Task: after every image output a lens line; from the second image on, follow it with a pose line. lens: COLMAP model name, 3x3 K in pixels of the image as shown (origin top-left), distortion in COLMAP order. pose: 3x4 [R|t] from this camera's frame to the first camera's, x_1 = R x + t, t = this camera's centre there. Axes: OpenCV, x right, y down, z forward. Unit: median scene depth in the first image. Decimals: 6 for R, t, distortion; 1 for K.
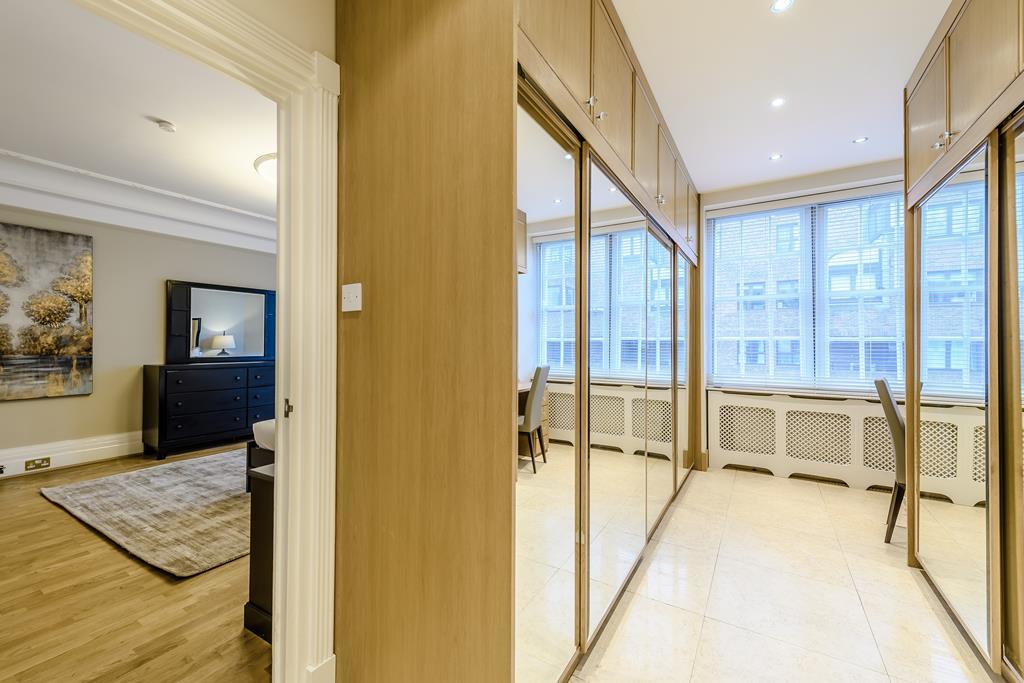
lens RADIAL K [[400.9, 0, 510.1], [0, 400.9, 339.9], [0, 0, 1]] dist [0.011318, -0.002502]
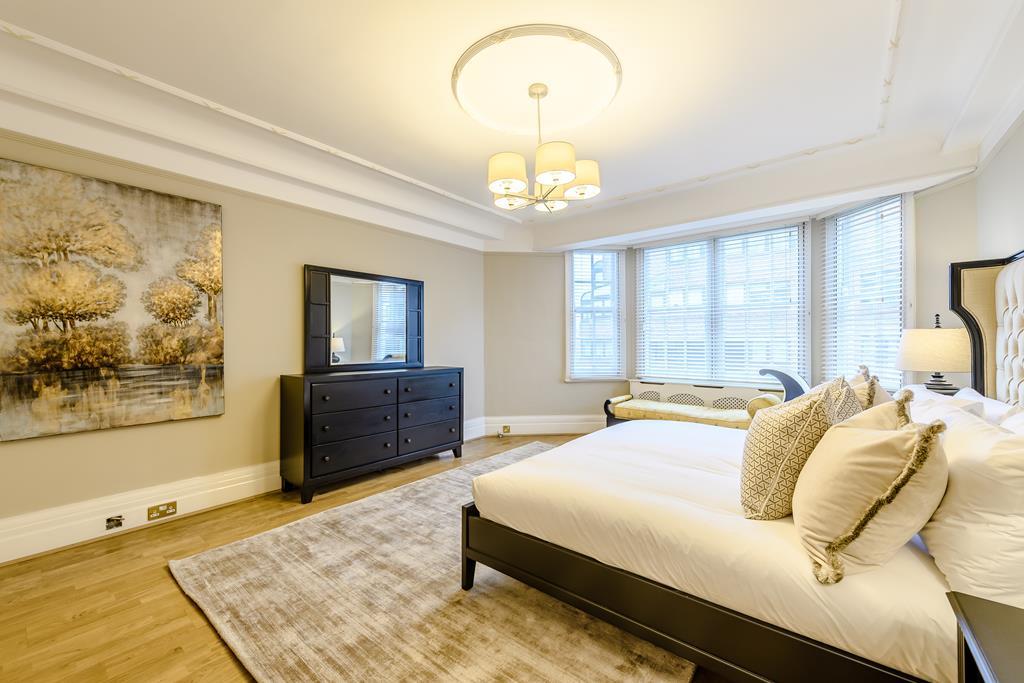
lens RADIAL K [[400.9, 0, 518.3], [0, 400.9, 343.4], [0, 0, 1]] dist [0.011318, -0.002502]
pose [[0.991989, -0.007114, -0.126125, -0.420559], [0.007924, 0.999951, 0.005923, 0.000556], [0.126076, -0.006875, 0.991997, 0.347697]]
